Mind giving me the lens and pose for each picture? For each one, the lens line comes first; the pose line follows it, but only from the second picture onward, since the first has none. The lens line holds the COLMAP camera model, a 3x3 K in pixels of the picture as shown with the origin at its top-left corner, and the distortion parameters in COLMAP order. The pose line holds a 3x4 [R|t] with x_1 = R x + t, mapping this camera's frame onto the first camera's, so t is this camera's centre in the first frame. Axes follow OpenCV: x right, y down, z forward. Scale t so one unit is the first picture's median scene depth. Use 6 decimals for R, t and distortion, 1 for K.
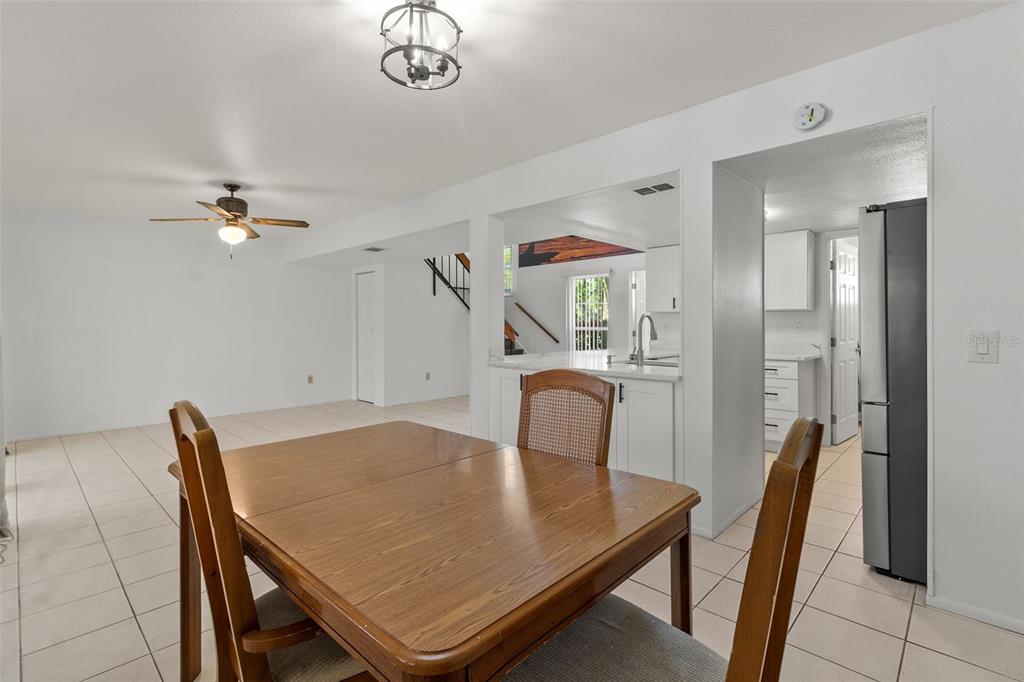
lens RADIAL K [[481.4, 0, 511.0], [0, 481.4, 324.3], [0, 0, 1]] dist [-0.000715, -0.000313]
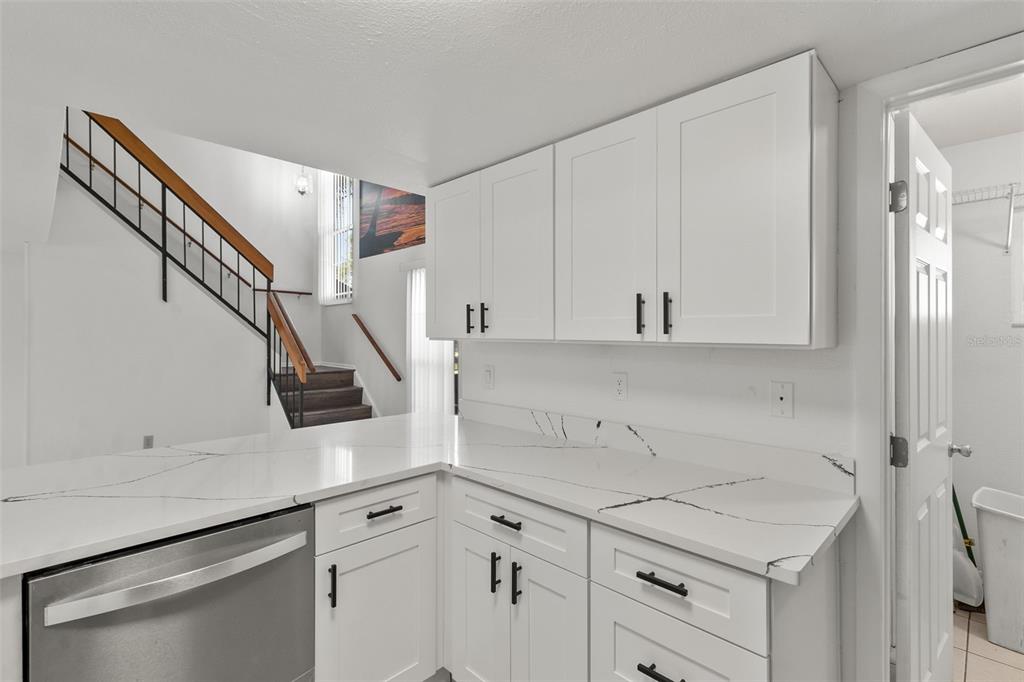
lens RADIAL K [[484.3, 0, 511.4], [0, 484.3, 332.0], [0, 0, 1]] dist [-0.000256, -0.000242]
pose [[0.999839, 0.000886, -0.017922, 0.263666], [-0.000956, 0.999992, -0.003884, -0.022036], [0.017919, 0.003900, 0.999832, 0.422318]]
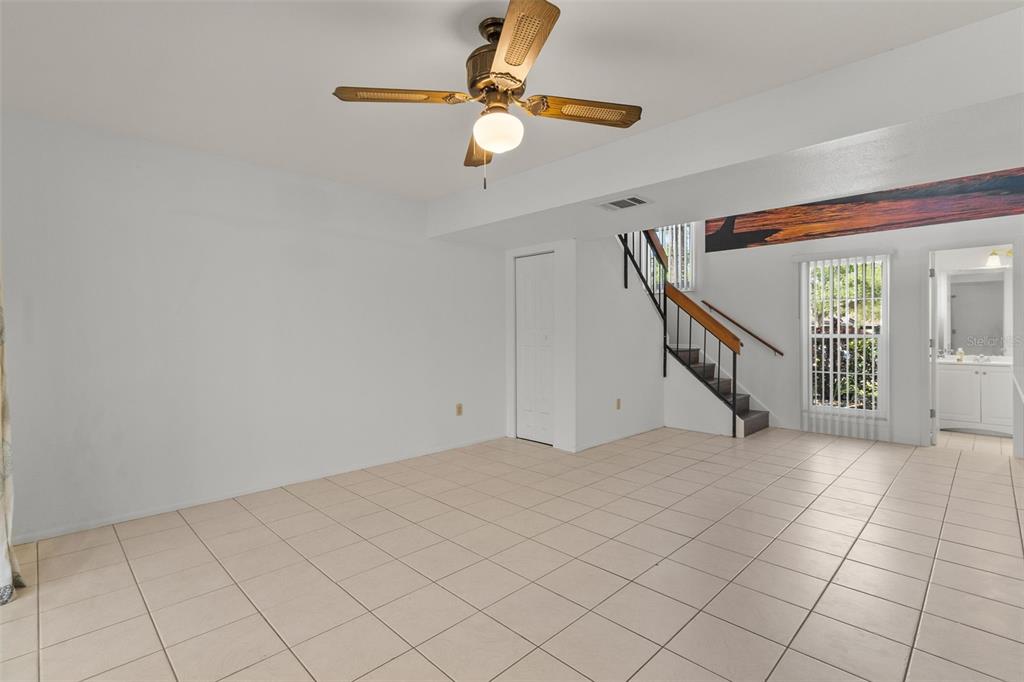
lens RADIAL K [[484.3, 0, 511.4], [0, 484.3, 332.0], [0, 0, 1]] dist [-0.000256, -0.000242]
pose [[0.999758, 0.001469, -0.021944, -0.304558], [-0.001434, 0.999998, 0.001597, 0.003094], [0.021946, -0.001565, 0.999758, 0.294014]]
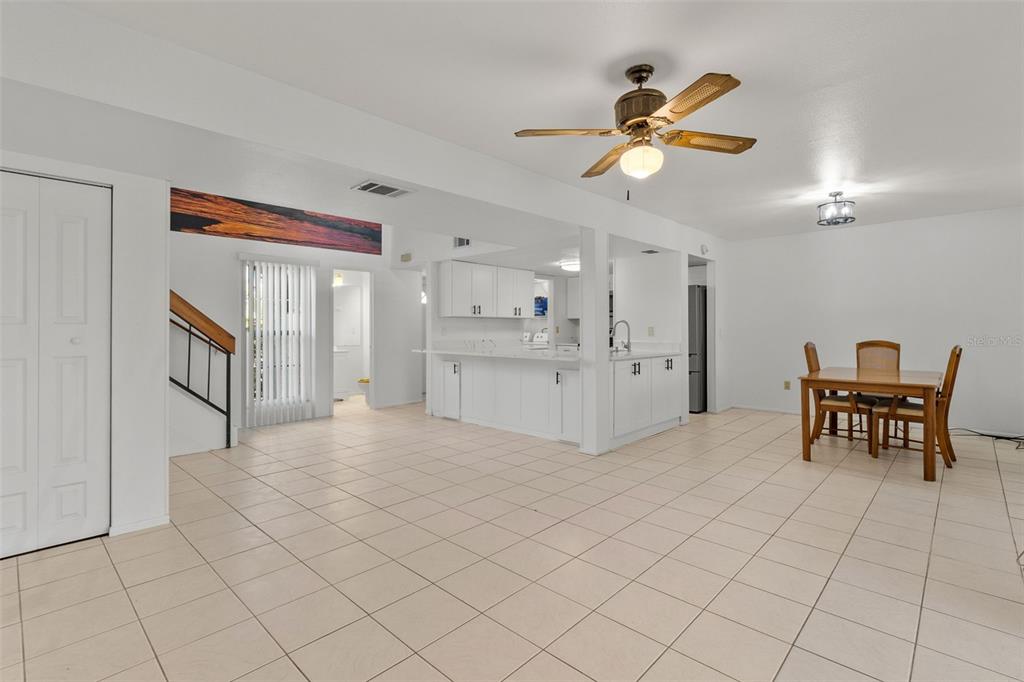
lens RADIAL K [[481.4, 0, 511.0], [0, 481.4, 324.3], [0, 0, 1]] dist [-0.000715, -0.000313]
pose [[-0.026017, 0.008725, 0.999623, -0.629999], [0.002544, 0.999959, -0.008661, 0.003242], [-0.999658, 0.002318, -0.026038, 0.653484]]
